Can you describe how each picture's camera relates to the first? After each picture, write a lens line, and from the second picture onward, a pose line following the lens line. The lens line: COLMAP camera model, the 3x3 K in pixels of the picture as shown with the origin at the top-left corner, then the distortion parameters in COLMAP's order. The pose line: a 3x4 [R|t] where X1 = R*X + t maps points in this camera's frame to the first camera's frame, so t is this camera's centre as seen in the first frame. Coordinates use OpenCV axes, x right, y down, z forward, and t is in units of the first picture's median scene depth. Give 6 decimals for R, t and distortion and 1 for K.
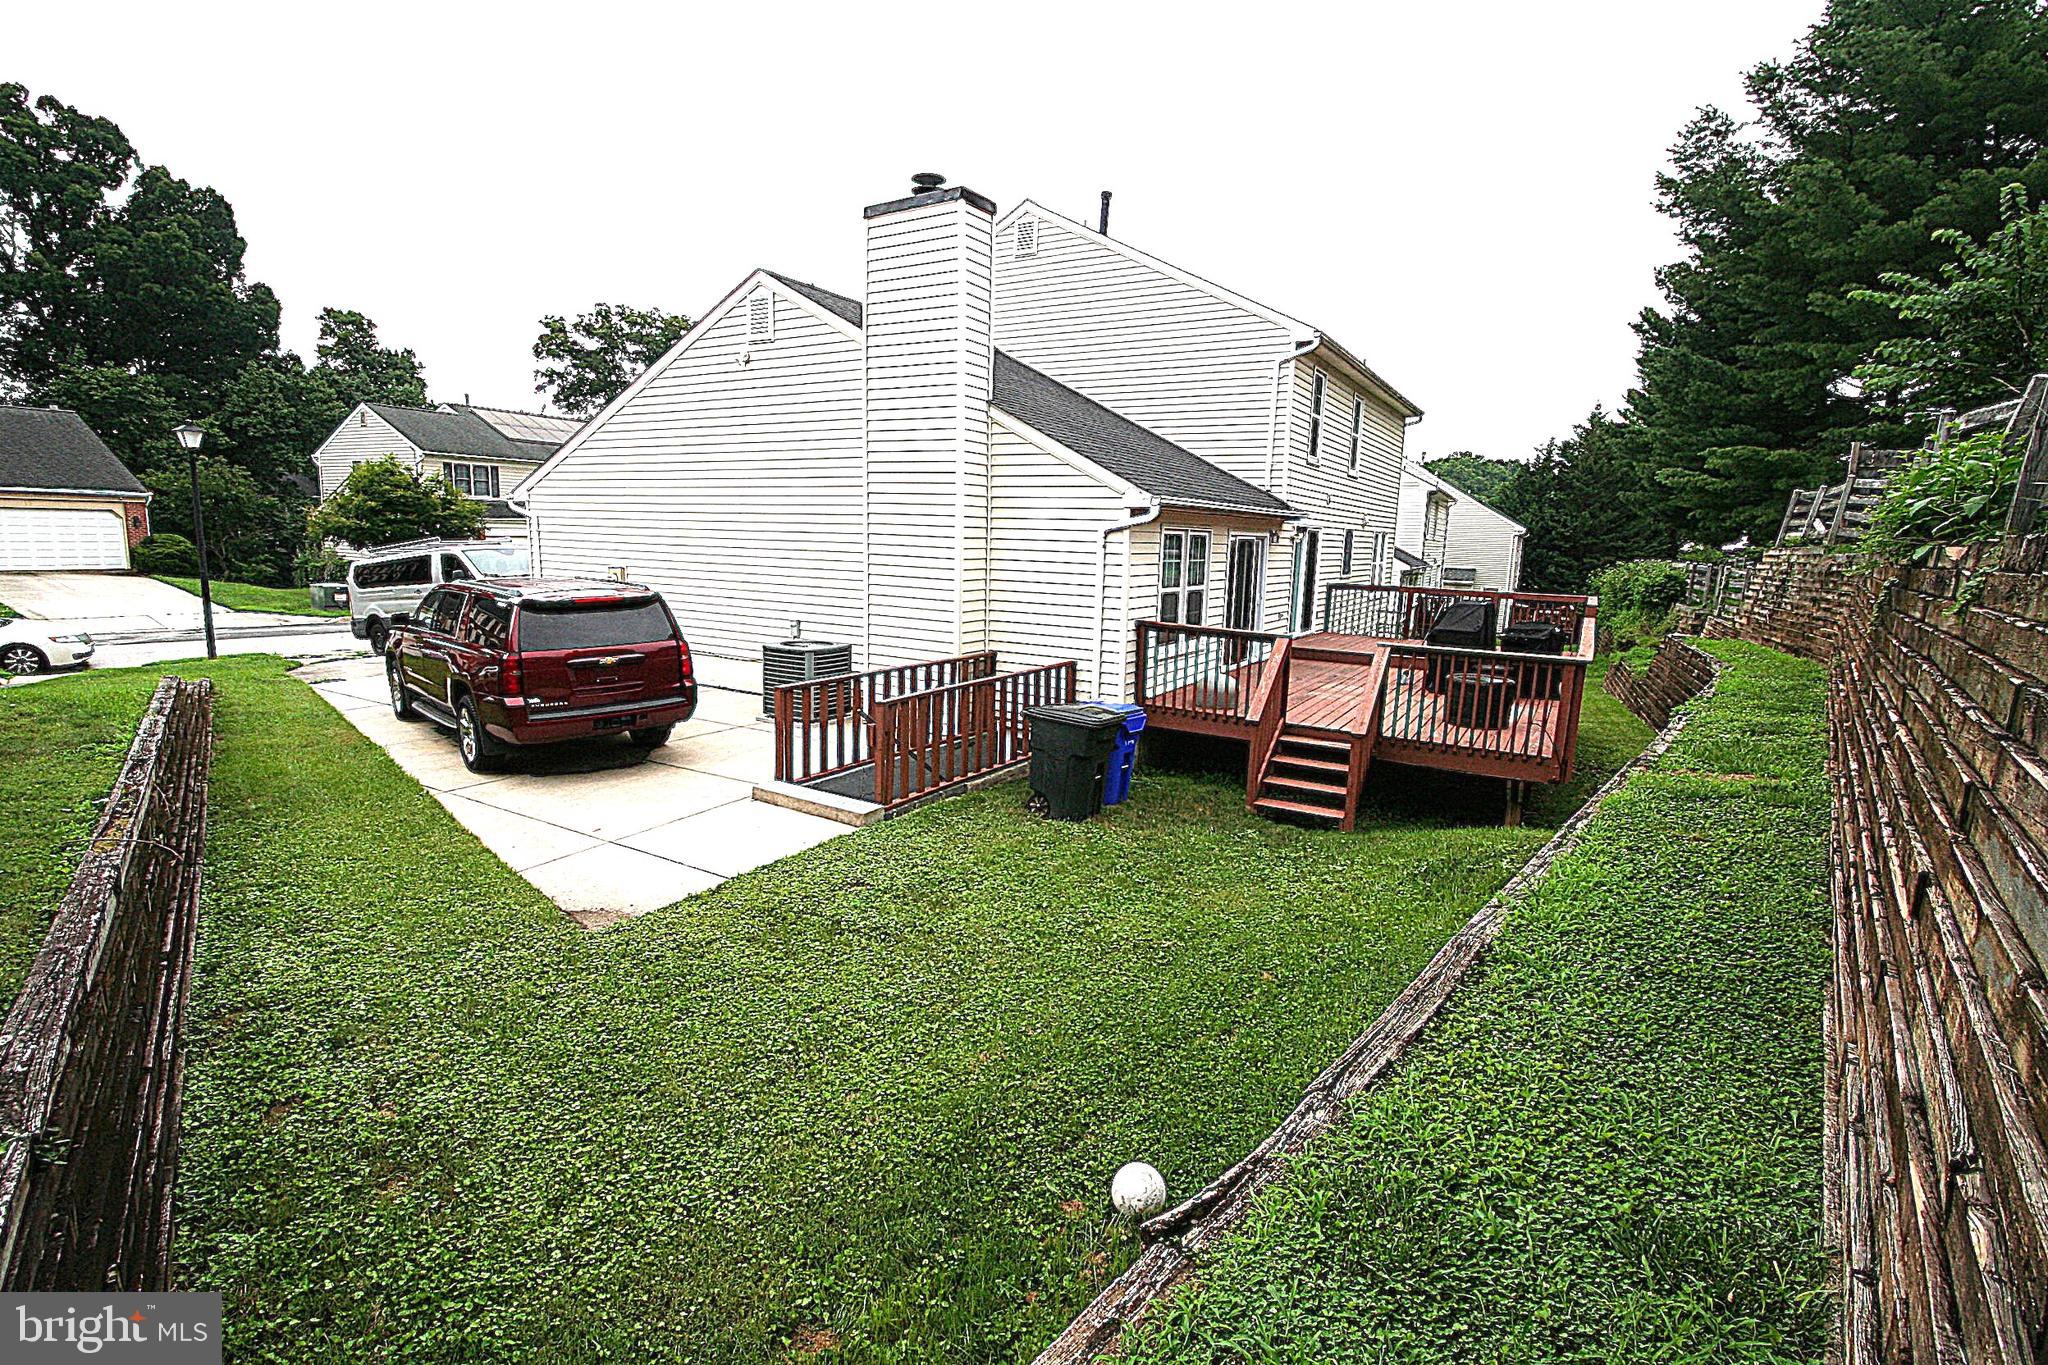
lens RADIAL K [[954.0, 0, 1011.0], [0, 954.0, 709.7], [0, 0, 1]] dist [-0.022250, 0.005635]
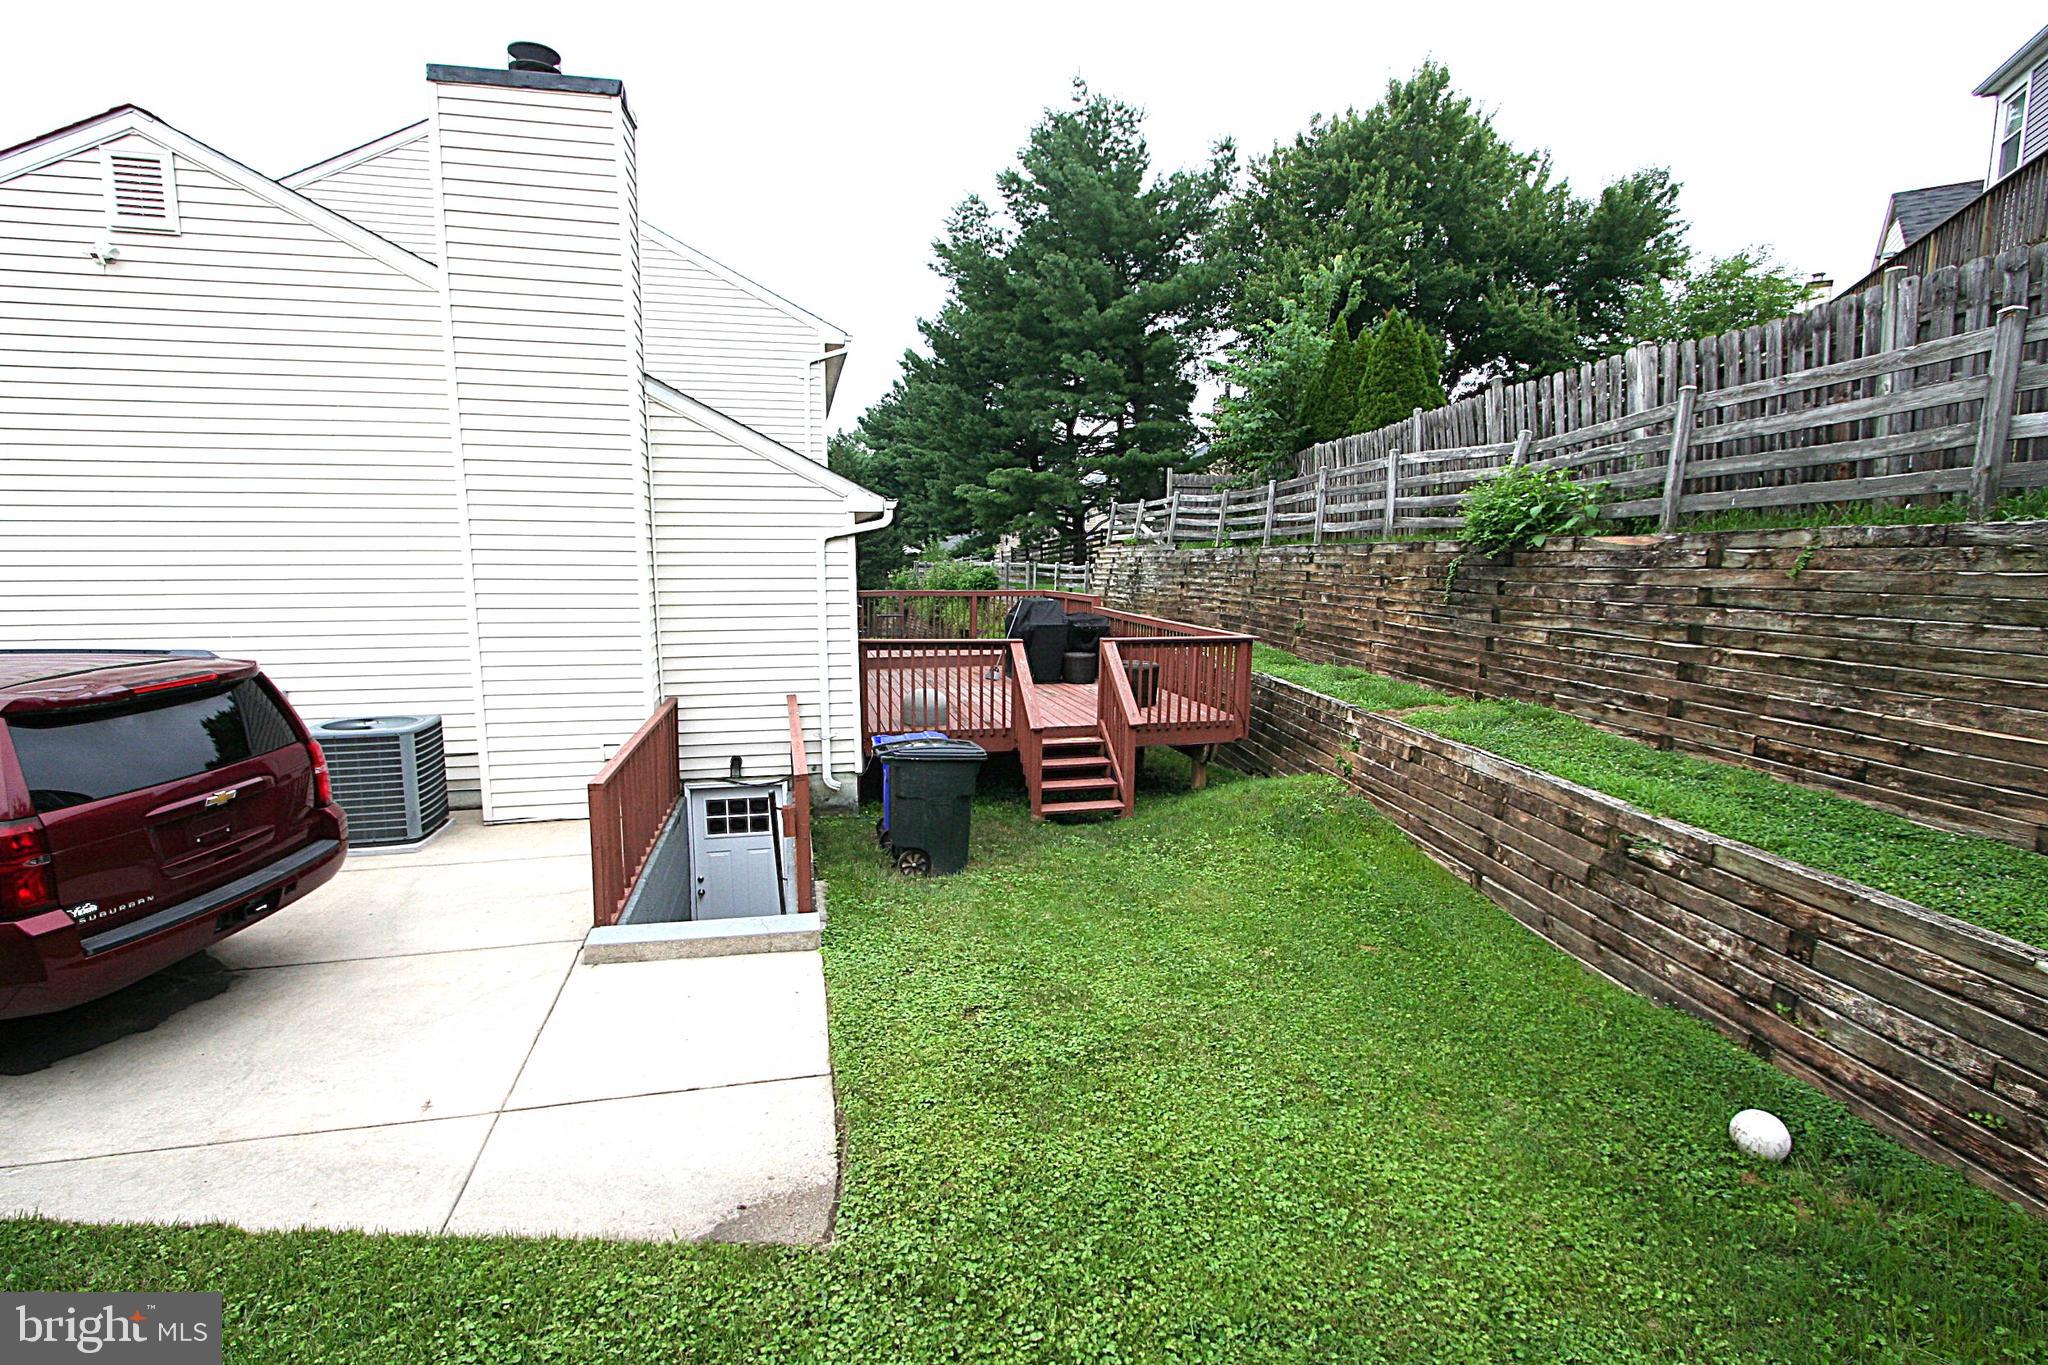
lens RADIAL K [[954.0, 0, 1011.0], [0, 954.0, 709.7], [0, 0, 1]] dist [-0.022250, 0.005635]
pose [[0.703879, -0.136973, 0.696988, -0.391548], [0.146334, 0.988146, 0.046410, -0.049623], [-0.695083, 0.069326, 0.715579, 0.272043]]
